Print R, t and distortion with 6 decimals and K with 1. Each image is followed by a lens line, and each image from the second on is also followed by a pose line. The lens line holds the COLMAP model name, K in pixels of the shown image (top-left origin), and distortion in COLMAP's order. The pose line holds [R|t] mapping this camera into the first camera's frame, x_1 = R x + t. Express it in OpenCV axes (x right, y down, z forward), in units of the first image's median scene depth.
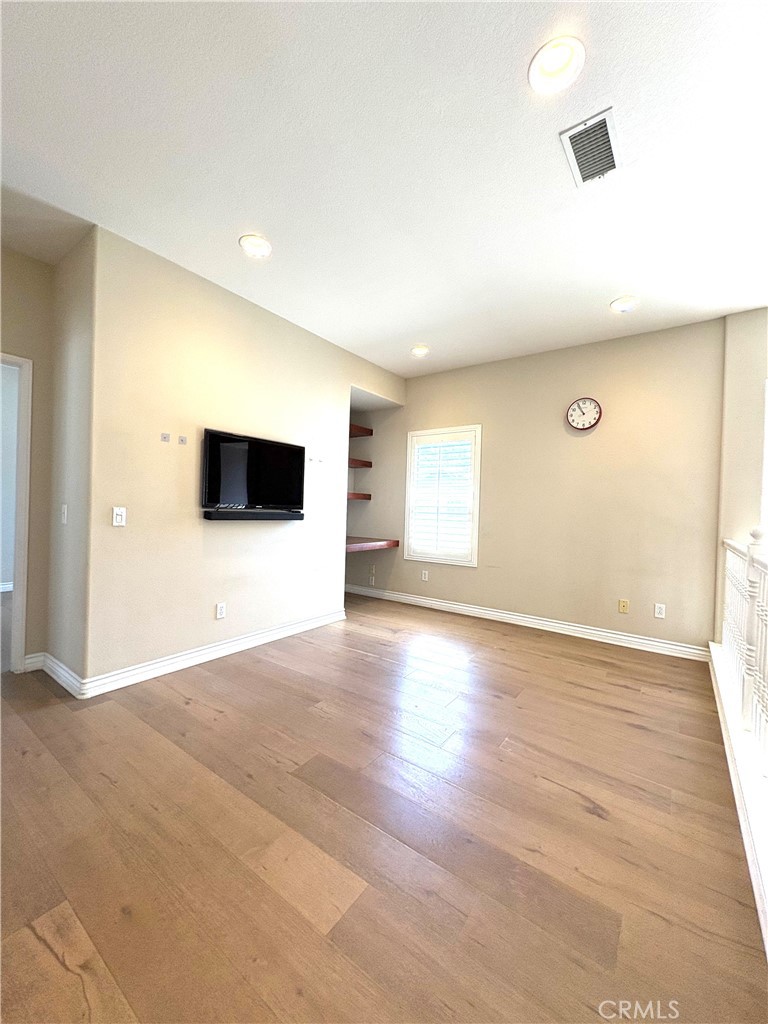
lens RADIAL K [[406.8, 0, 384.0], [0, 406.8, 512.0], [0, 0, 1]] dist [0.001082, 0.000419]
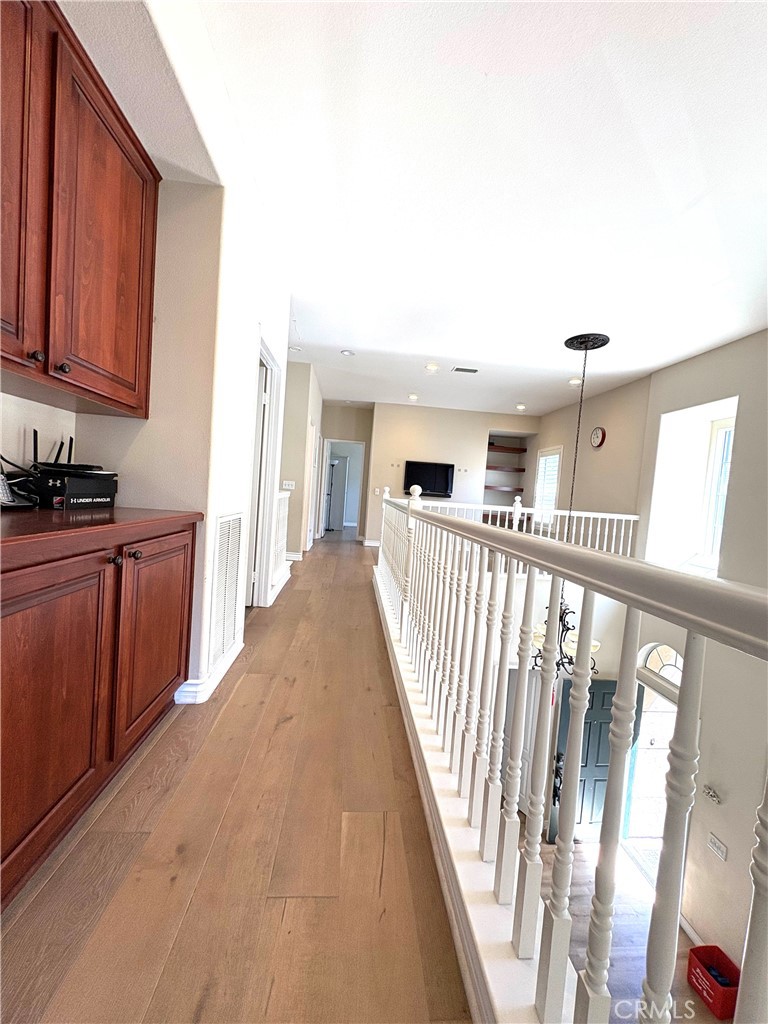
lens RADIAL K [[406.8, 0, 384.0], [0, 406.8, 512.0], [0, 0, 1]] dist [0.001082, 0.000419]
pose [[0.667261, 0.050186, -0.743131, 1.160832], [-0.054842, 0.998330, 0.018178, 0.072476], [0.742802, 0.028625, 0.668899, -0.705157]]
